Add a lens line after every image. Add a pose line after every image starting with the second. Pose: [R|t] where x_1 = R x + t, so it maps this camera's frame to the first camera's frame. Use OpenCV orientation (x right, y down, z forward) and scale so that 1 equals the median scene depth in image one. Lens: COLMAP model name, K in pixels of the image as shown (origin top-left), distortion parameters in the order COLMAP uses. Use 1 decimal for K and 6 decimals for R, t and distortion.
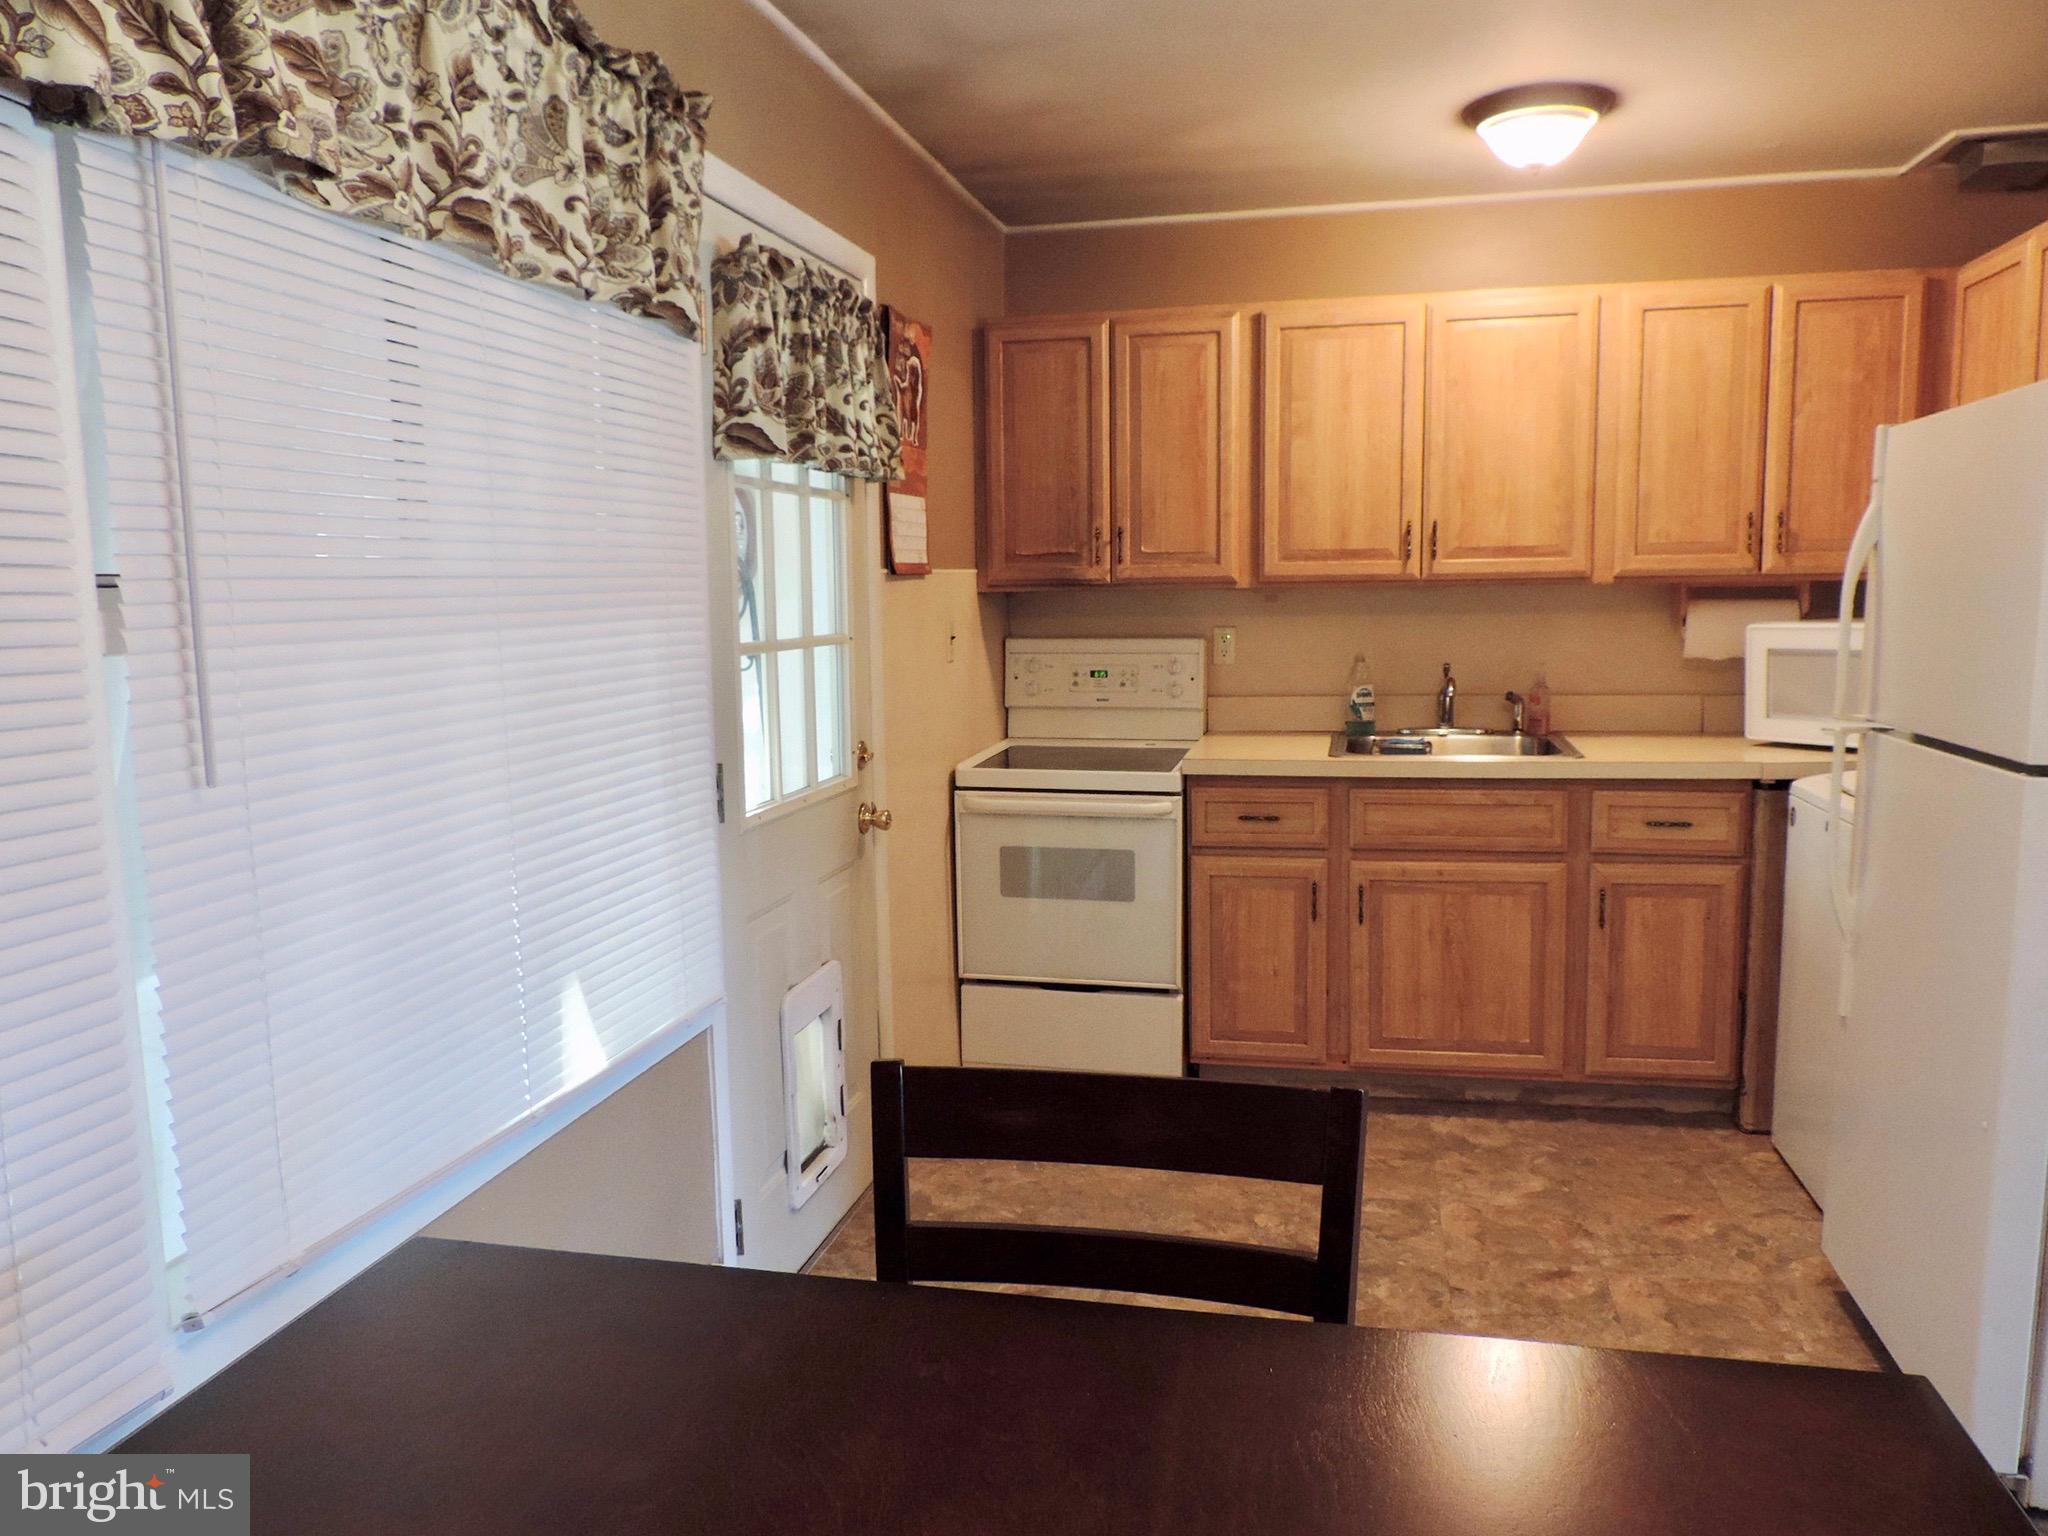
lens RADIAL K [[1470.0, 0, 1011.5], [0, 1470.0, 765.4], [0, 0, 1]] dist [-0.019547, 0.018918]
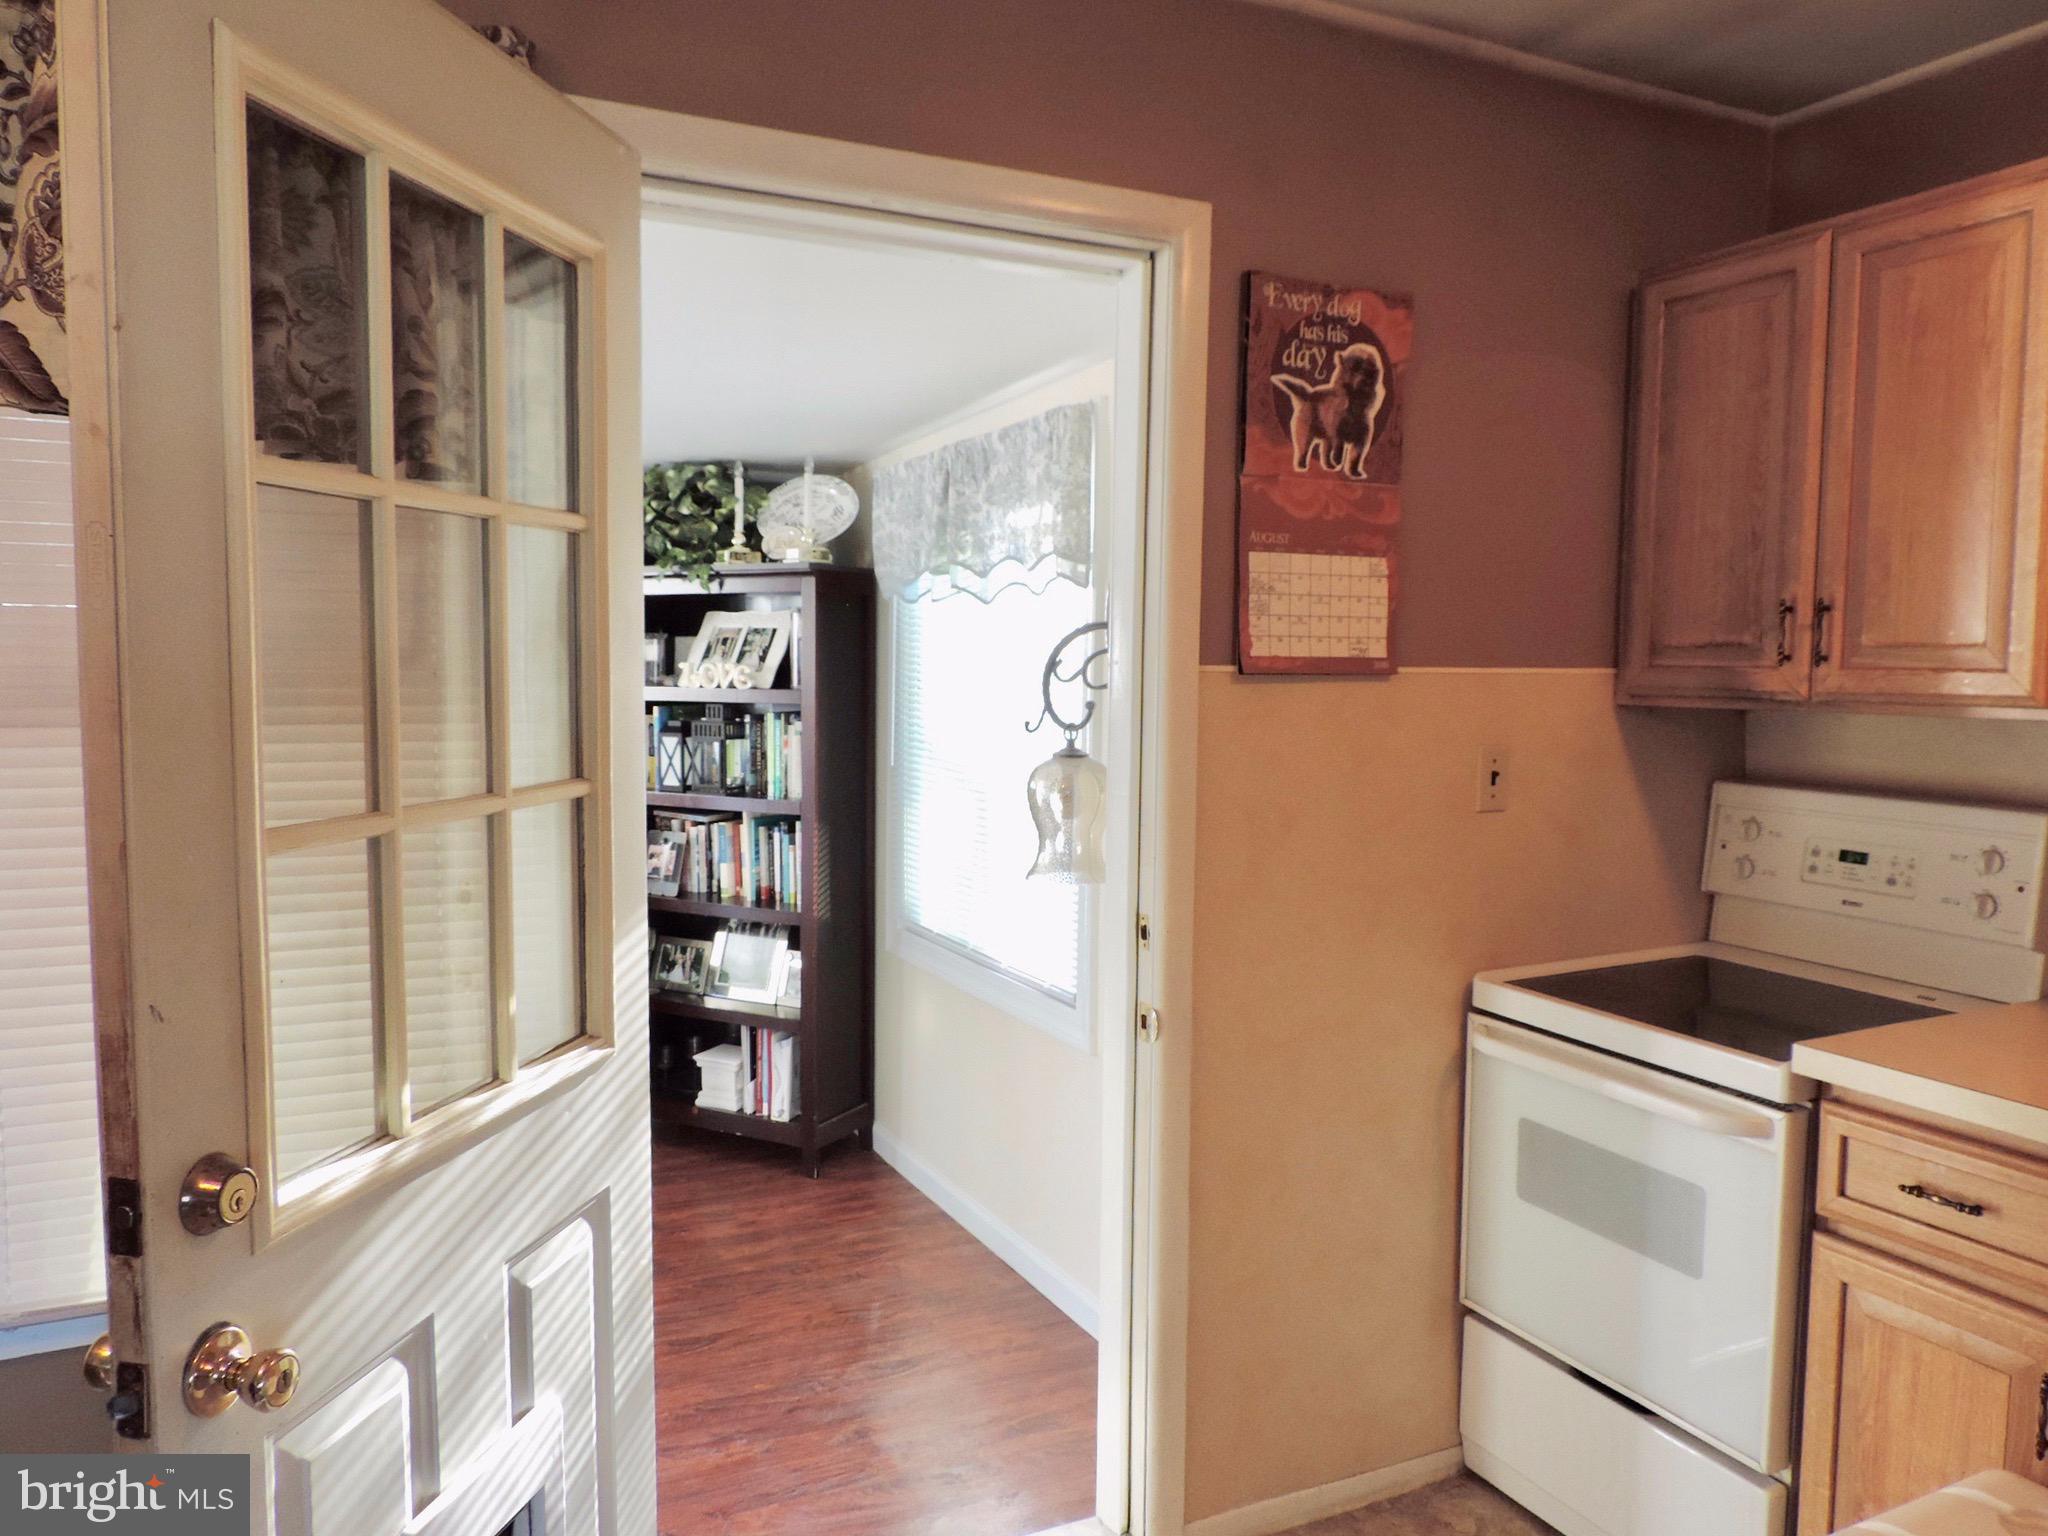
lens RADIAL K [[1470.0, 0, 1025.4], [0, 1470.0, 767.0], [0, 0, 1]] dist [-0.019547, 0.018918]
pose [[0.632959, 0.079780, -0.770064, 0.316204], [-0.118581, 0.992930, 0.005401, -0.067539], [0.765050, 0.087897, 0.637944, 0.427509]]
